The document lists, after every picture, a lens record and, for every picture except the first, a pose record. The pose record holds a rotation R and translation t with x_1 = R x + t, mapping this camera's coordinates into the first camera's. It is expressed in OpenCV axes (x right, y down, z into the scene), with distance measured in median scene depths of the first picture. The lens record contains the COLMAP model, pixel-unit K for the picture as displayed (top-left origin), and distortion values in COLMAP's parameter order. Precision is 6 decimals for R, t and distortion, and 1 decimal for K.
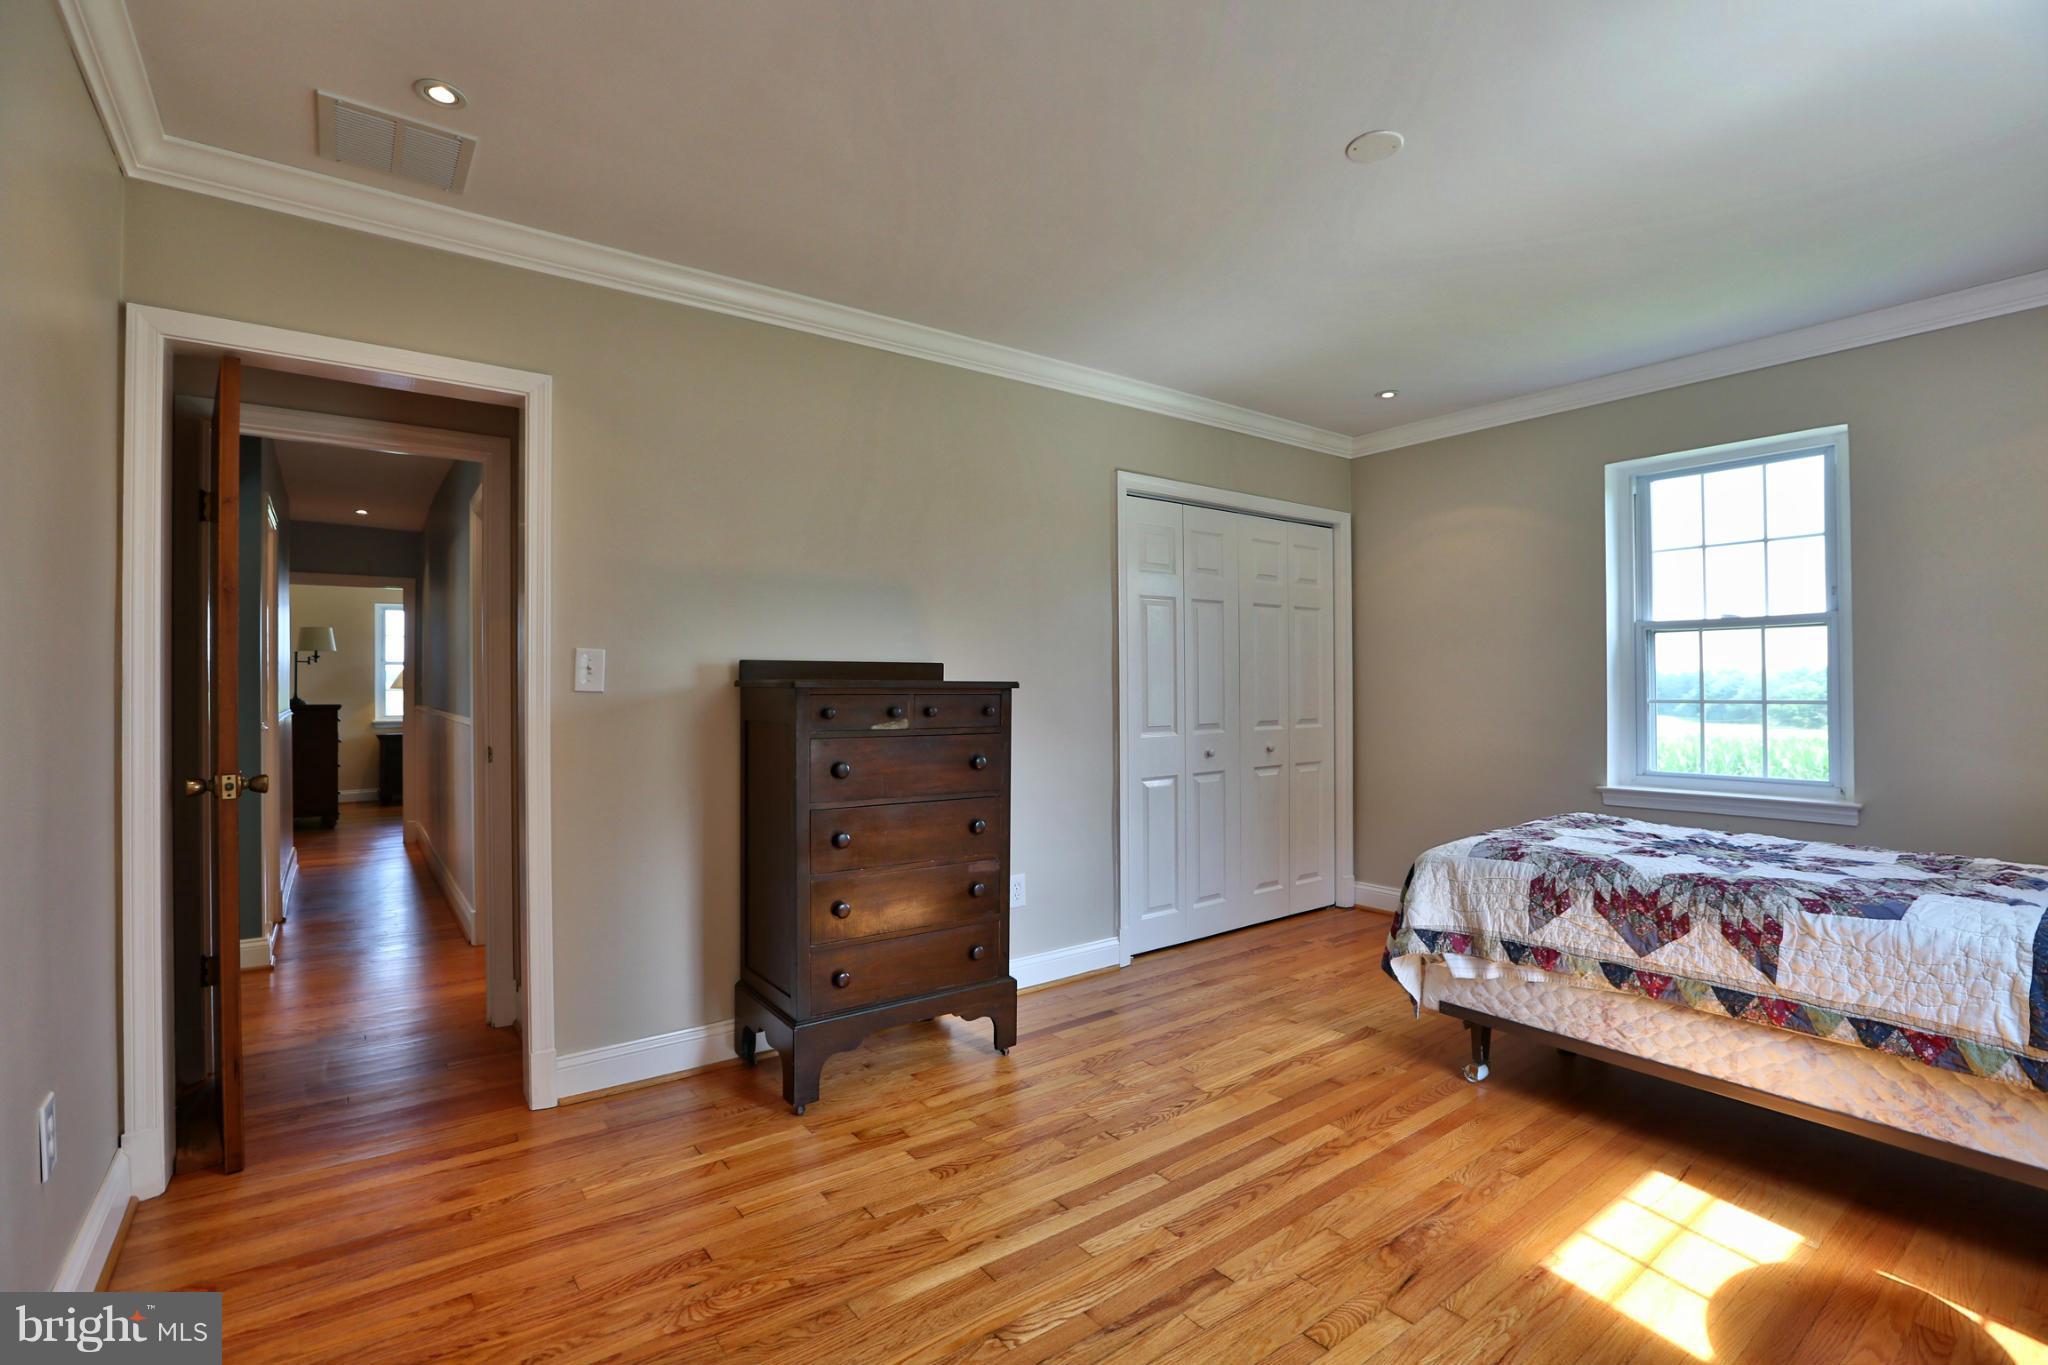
lens RADIAL K [[936.2, 0, 1027.5], [0, 936.2, 675.7], [0, 0, 1]] dist [-0.053019, 0.019955]
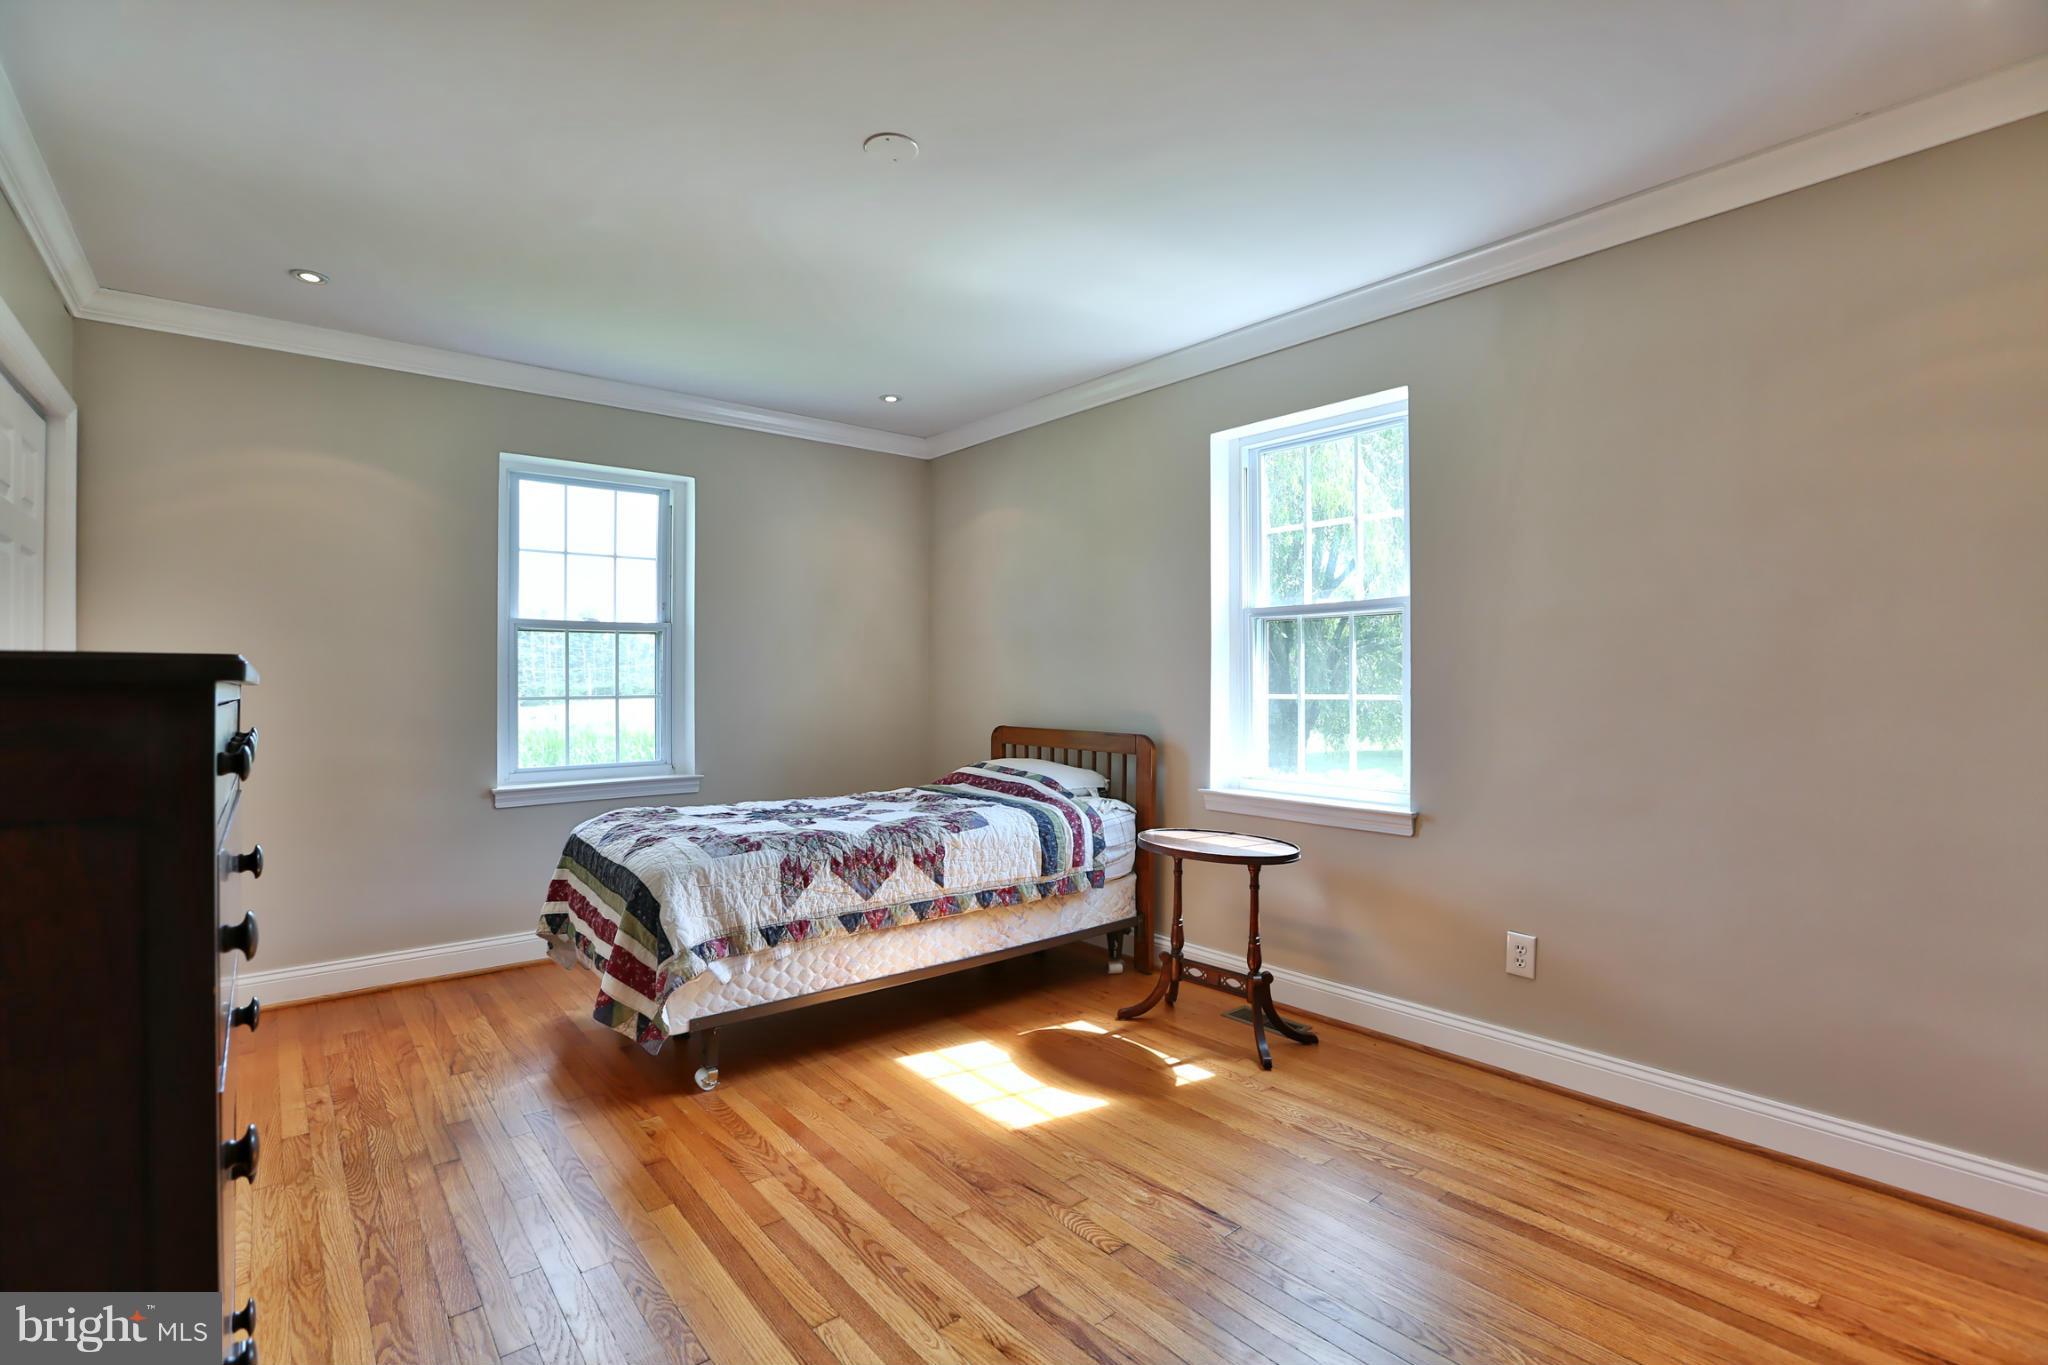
lens RADIAL K [[936.2, 0, 1027.5], [0, 936.2, 675.7], [0, 0, 1]] dist [-0.053019, 0.019955]
pose [[-0.054280, 0.007878, 0.998495, -0.585753], [-0.009052, 0.999924, -0.008381, 0.010630], [-0.998485, -0.009493, -0.054205, 0.822956]]
